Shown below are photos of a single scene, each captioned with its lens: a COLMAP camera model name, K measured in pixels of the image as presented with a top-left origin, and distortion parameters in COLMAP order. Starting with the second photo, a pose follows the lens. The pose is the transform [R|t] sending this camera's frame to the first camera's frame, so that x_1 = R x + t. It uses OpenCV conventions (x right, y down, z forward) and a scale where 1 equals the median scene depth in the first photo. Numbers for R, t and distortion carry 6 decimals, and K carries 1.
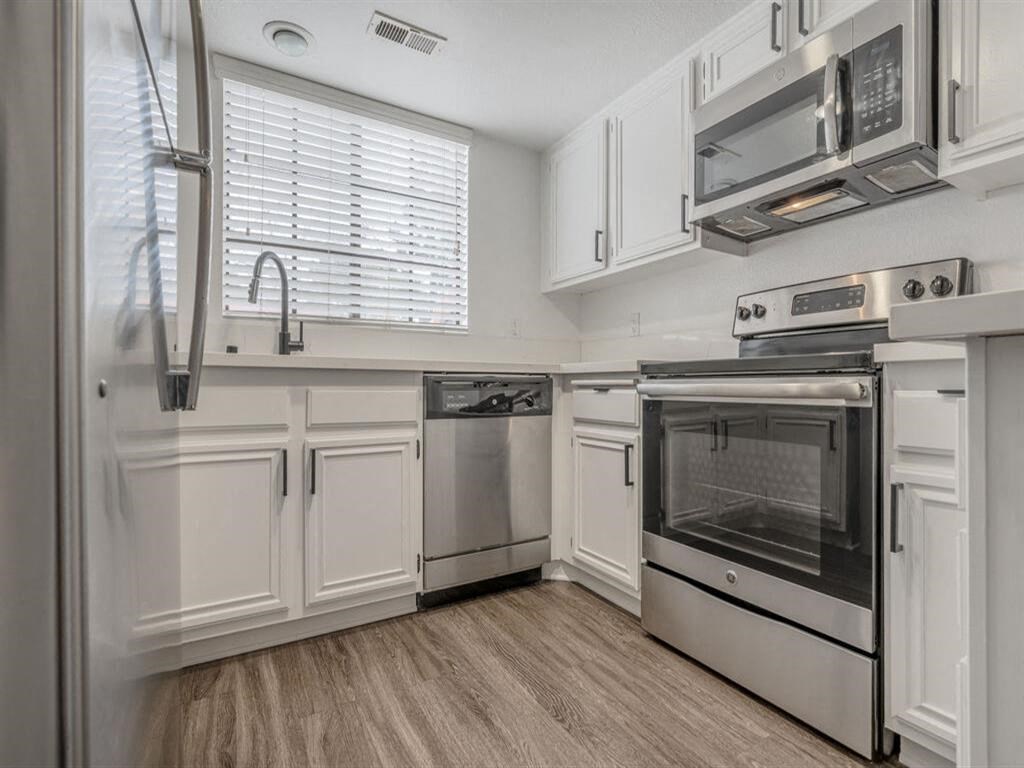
lens RADIAL K [[468.8, 0, 506.0], [0, 468.8, 385.3], [0, 0, 1]] dist [-0.010594, -0.000351]
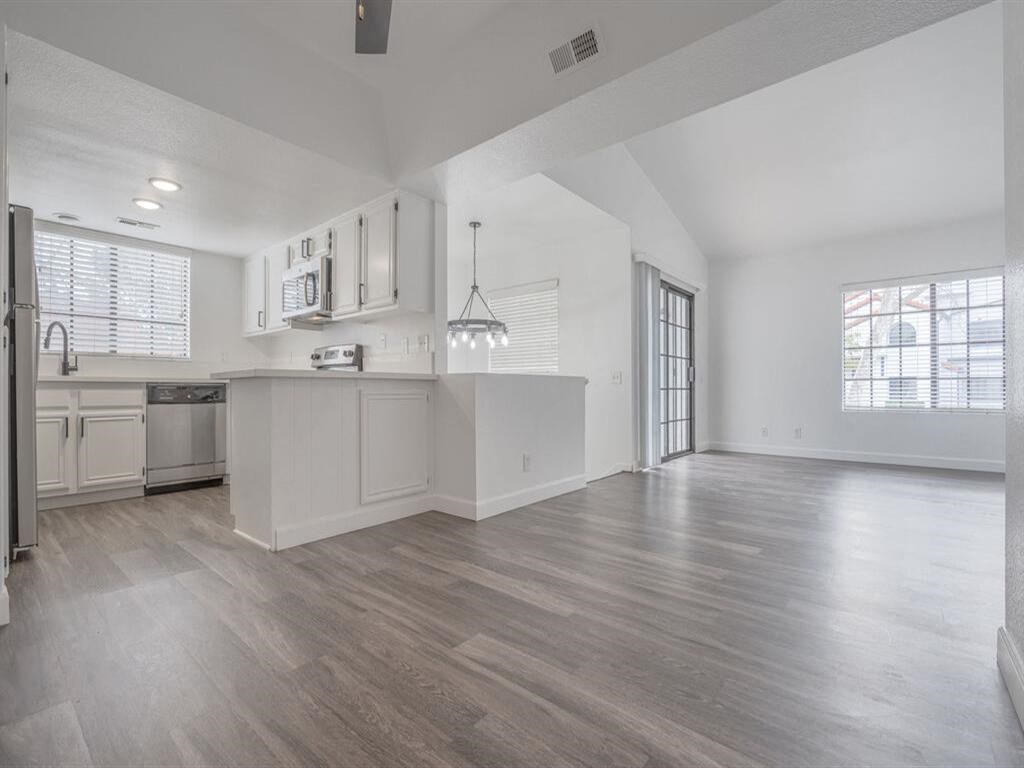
lens RADIAL K [[468.8, 0, 518.6], [0, 468.8, 388.9], [0, 0, 1]] dist [-0.010594, -0.000351]
pose [[0.943709, -0.006152, 0.330721, 0.669285], [0.006808, 0.999976, -0.000825, 0.011830], [-0.330708, 0.003031, 0.943728, -1.452071]]
